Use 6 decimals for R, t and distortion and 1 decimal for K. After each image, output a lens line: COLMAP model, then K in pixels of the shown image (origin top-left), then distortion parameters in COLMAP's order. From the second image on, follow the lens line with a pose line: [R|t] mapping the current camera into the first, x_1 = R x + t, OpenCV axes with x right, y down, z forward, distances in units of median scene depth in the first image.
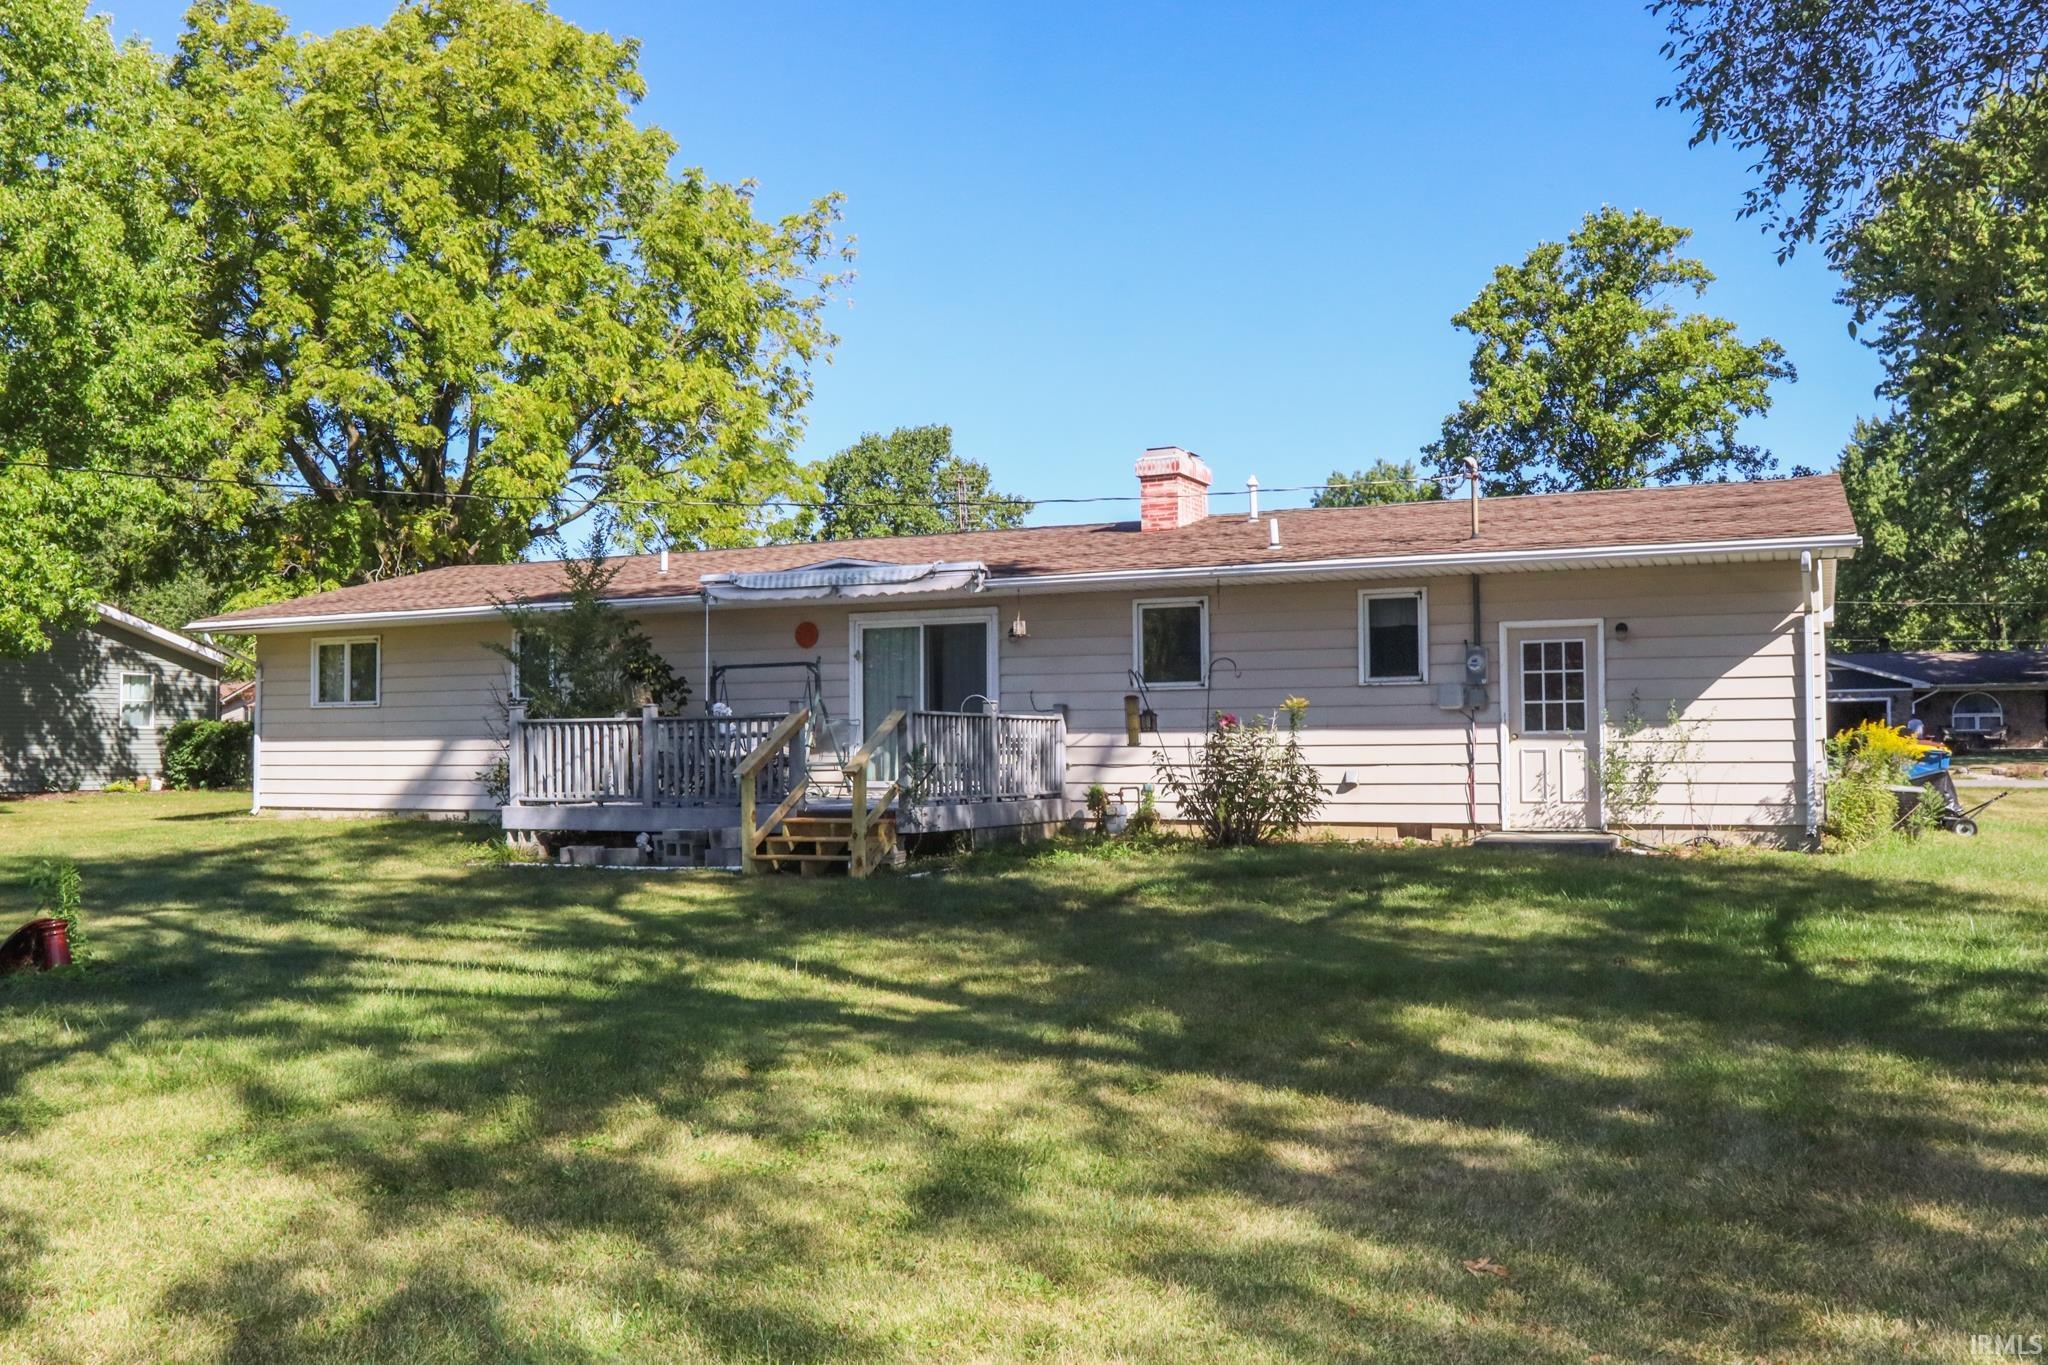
lens RADIAL K [[1626.6, 0, 1024.0], [0, 1626.6, 682.5], [0, 0, 1]] dist [-0.083951, 0.056471]
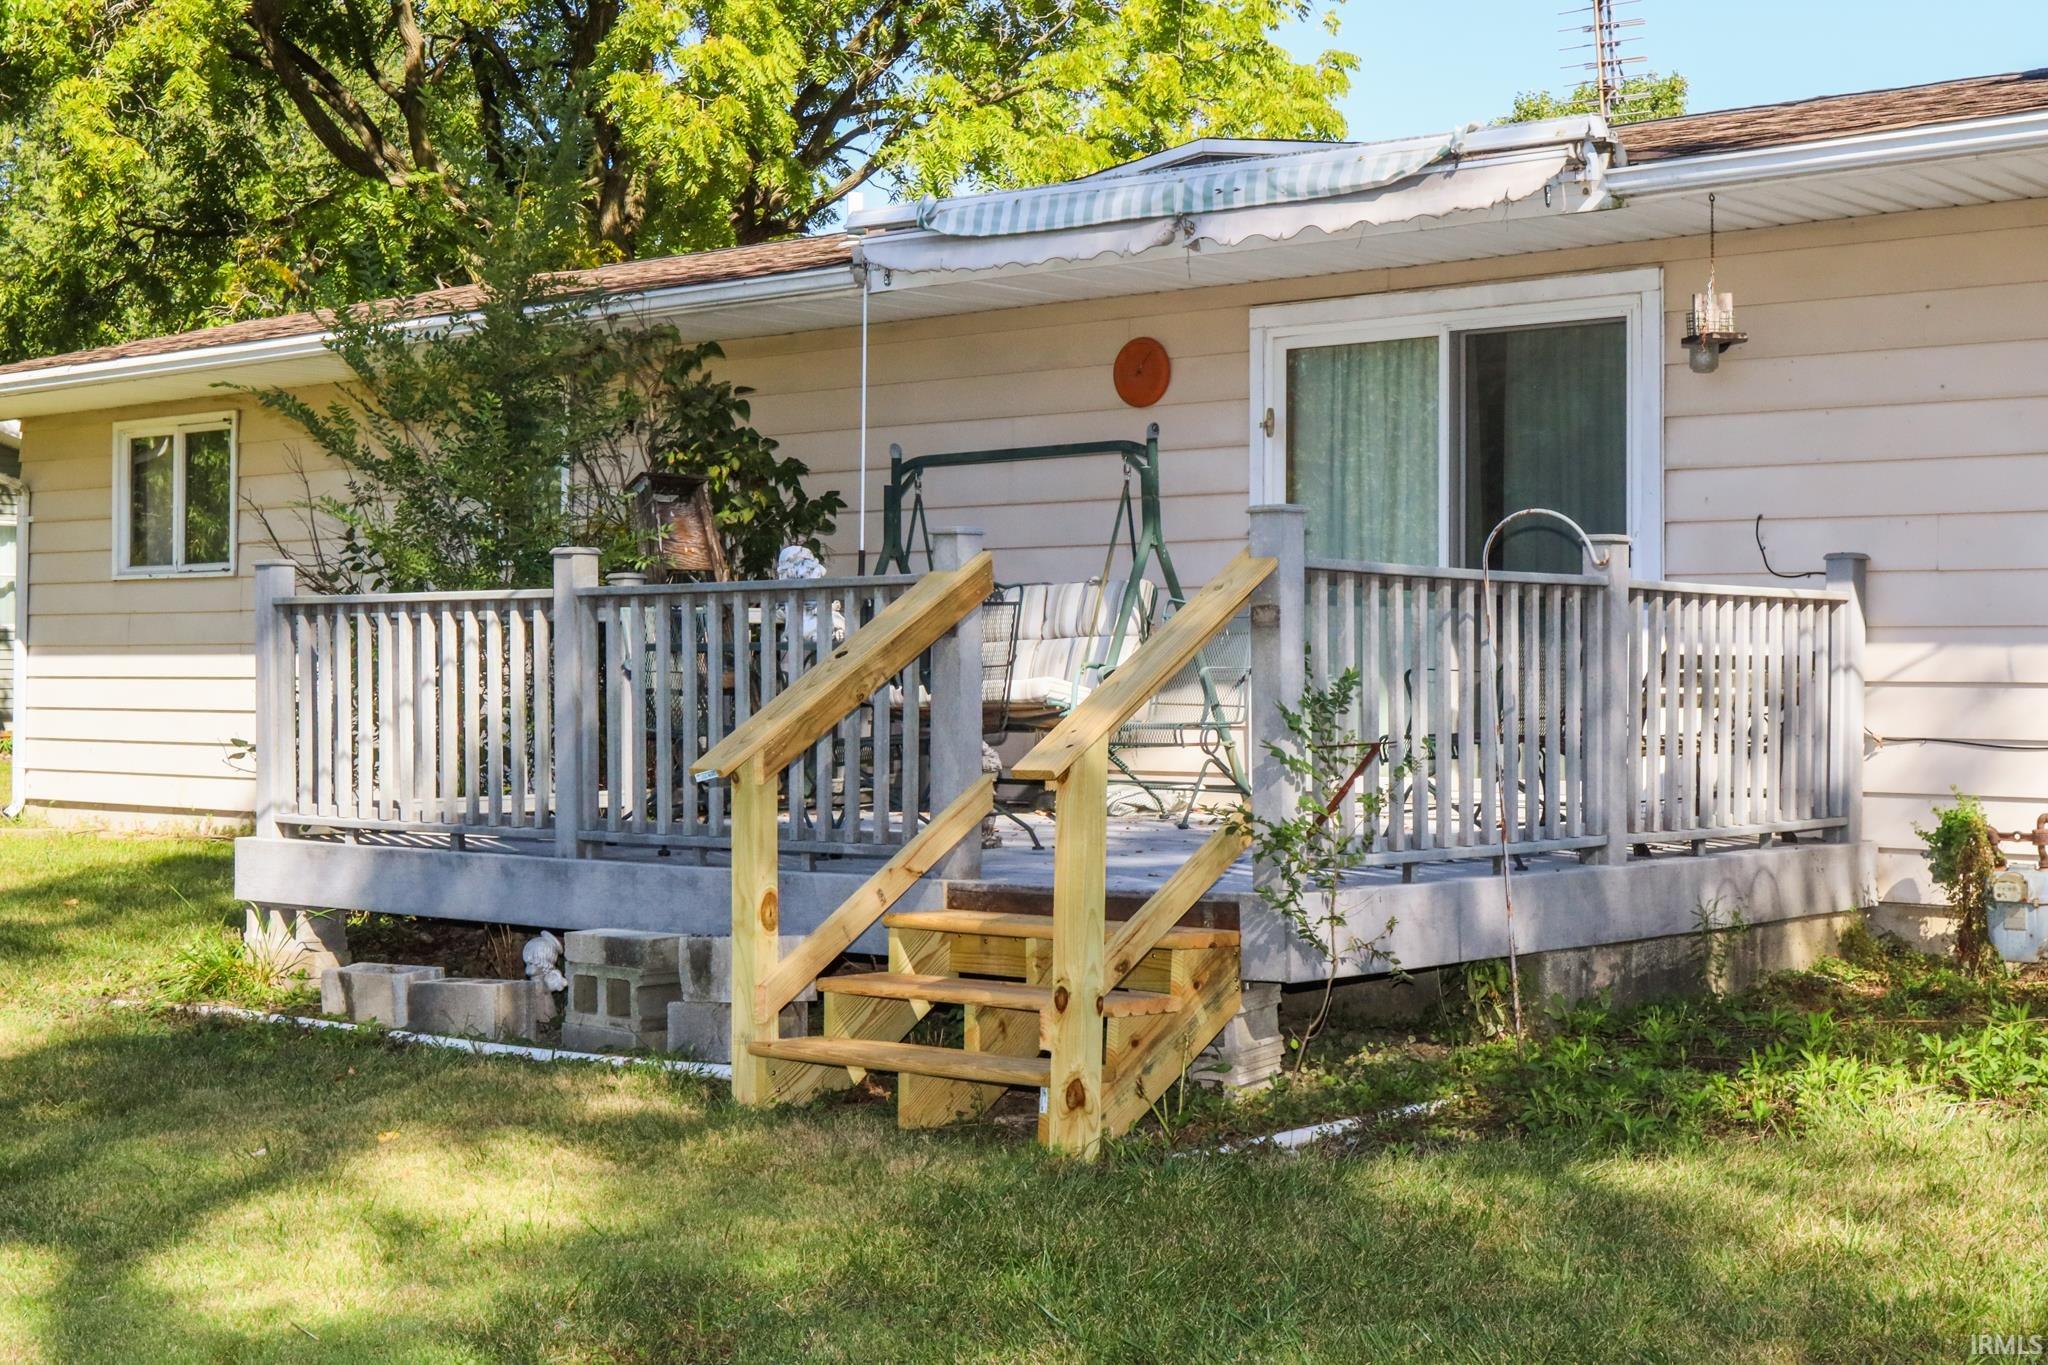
lens RADIAL K [[2928.6, 0, 1024.0], [0, 2928.6, 682.5], [0, 0, 1]] dist [-0.018724, -0.035629]
pose [[0.964776, 0.008649, -0.262930, 0.018070], [0.003115, 0.999014, 0.044291, 0.013322], [0.263054, -0.043550, 0.963798, 0.404364]]
